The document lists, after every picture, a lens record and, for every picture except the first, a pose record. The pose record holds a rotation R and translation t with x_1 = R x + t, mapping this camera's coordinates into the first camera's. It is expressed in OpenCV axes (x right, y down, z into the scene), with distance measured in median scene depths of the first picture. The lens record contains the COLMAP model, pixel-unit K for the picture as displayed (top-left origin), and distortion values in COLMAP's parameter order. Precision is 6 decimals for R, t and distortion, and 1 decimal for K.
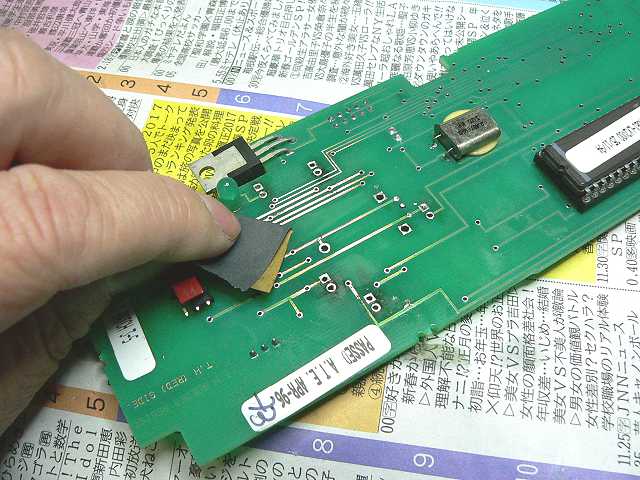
lens RADIAL K [[668.6, 0, 320.8], [0, 668.6, 242.2], [0, 0, 1]] dist [-0.145381, 0.000000]
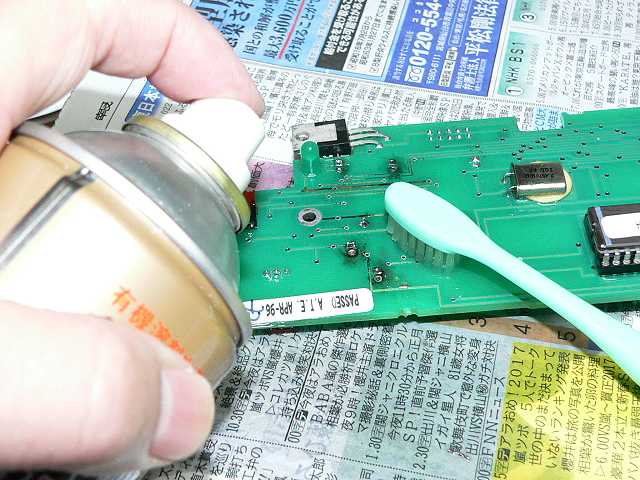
lens RADIAL K [[1122.5, 0, 320.1], [0, 1122.5, 239.6], [0, 0, 1]] dist [0.013675, 0.000000]
pose [[0.891098, 0.333882, -0.307356, 0.523793], [-0.378938, 0.920098, -0.099126, 0.245335], [0.249702, 0.204800, 0.946418, -0.809491]]
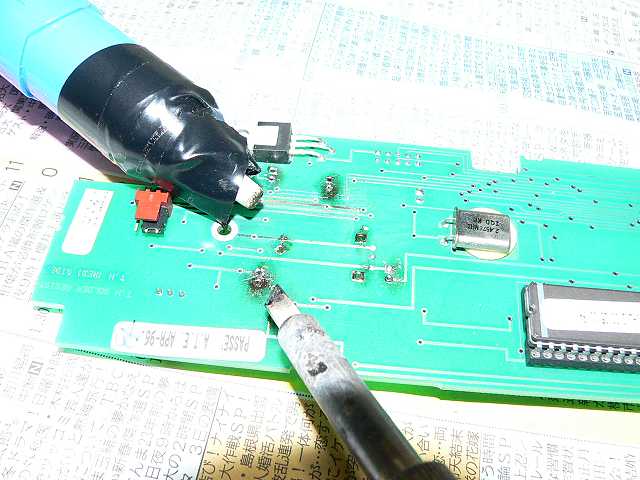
lens RADIAL K [[668.6, 0, 320.7], [0, 668.6, 237.3], [0, 0, 1]] dist [-0.145381, 0.000000]
pose [[0.808020, 0.518471, -0.279807, 0.324987], [-0.530494, 0.846869, 0.037268, -0.075715], [0.256282, 0.118323, 0.959333, 0.026620]]
